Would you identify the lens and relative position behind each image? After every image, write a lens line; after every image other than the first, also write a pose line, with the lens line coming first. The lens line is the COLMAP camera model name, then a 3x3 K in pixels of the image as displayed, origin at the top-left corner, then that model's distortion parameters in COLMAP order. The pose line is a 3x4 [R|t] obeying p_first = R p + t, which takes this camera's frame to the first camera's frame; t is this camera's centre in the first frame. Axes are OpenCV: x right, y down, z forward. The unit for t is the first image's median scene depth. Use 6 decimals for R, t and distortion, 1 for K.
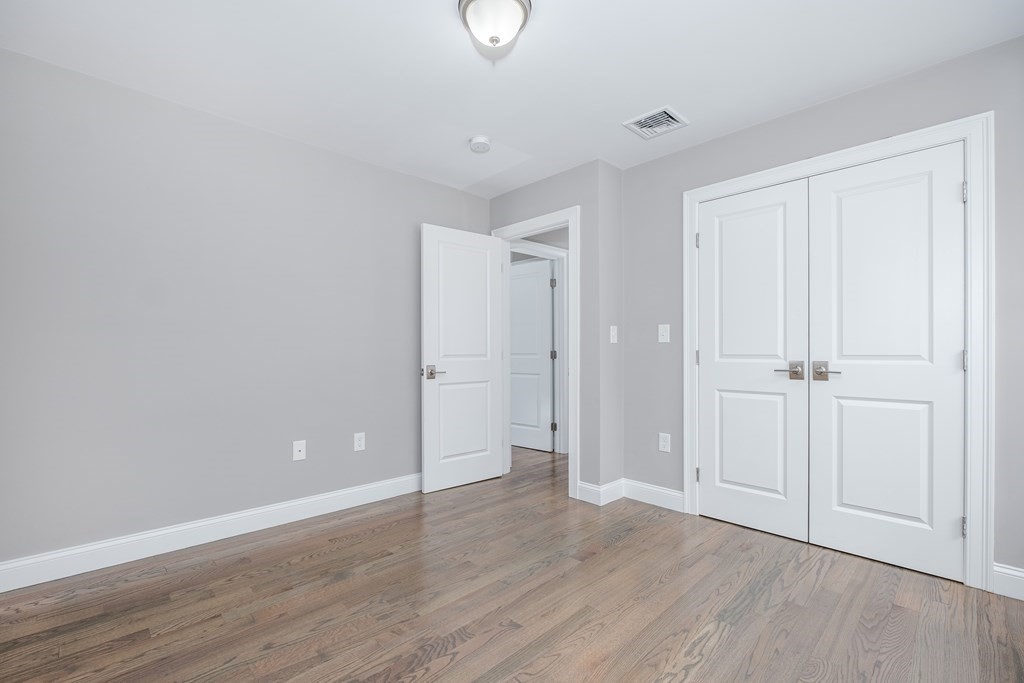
lens RADIAL K [[454.6, 0, 510.2], [0, 454.6, 350.7], [0, 0, 1]] dist [-0.001994, -0.000375]
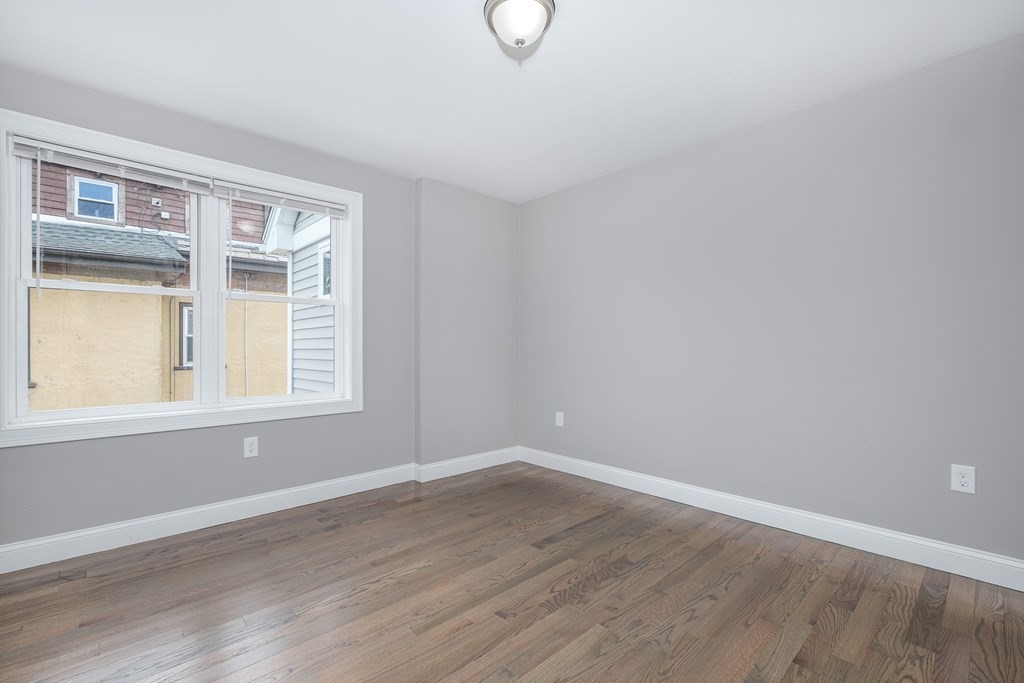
lens RADIAL K [[454.6, 0, 510.2], [0, 454.6, 350.7], [0, 0, 1]] dist [-0.001994, -0.000375]
pose [[-0.999844, 0.002506, 0.017489, -0.028473], [0.002679, 0.999948, 0.009872, 0.000686], [-0.017464, 0.009918, -0.999798, 2.012118]]
